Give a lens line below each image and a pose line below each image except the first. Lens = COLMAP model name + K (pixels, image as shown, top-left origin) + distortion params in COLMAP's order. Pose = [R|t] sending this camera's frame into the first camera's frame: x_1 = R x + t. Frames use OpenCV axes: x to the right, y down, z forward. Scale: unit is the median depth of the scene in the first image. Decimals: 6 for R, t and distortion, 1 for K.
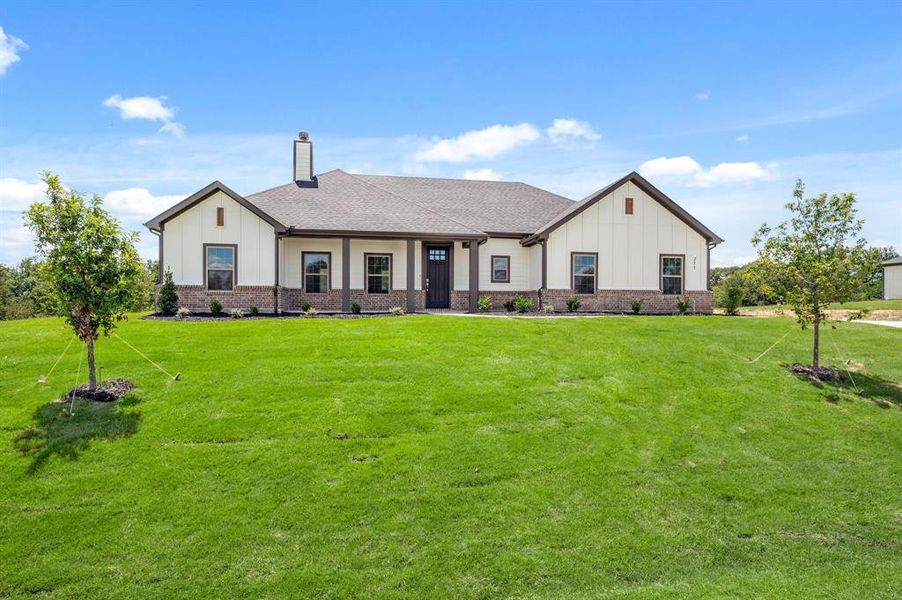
lens RADIAL K [[359.2, 0, 453.8], [0, 359.2, 298.5], [0, 0, 1]] dist [0.001981, 0.000000]
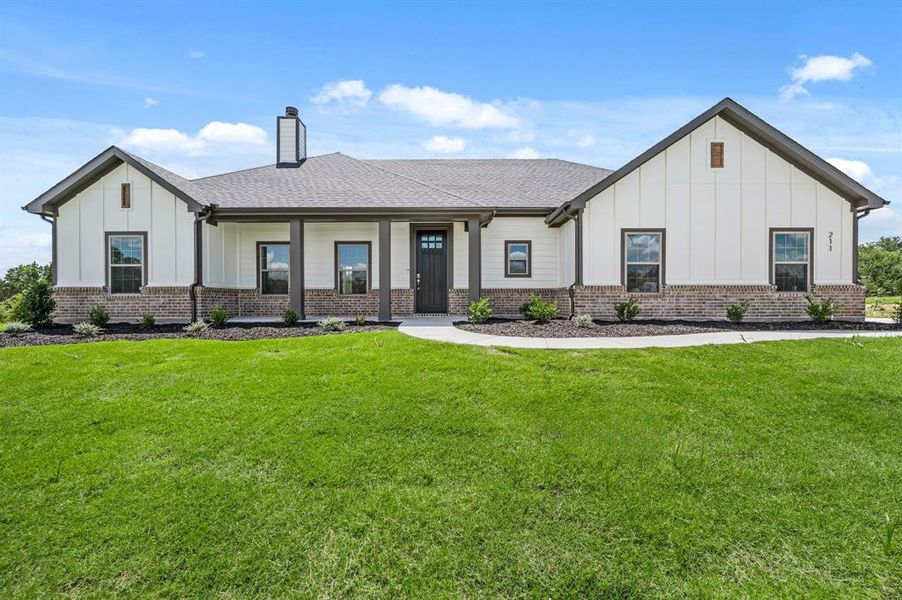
lens RADIAL K [[332.1, 0, 448.1], [0, 332.1, 298.3], [0, 0, 1]] dist [-0.003099, -0.000096]
pose [[0.988324, -0.006568, -0.152224, 0.100751], [0.008568, 0.999885, 0.012487, -0.012021], [0.152125, -0.013645, 0.988267, 0.338276]]
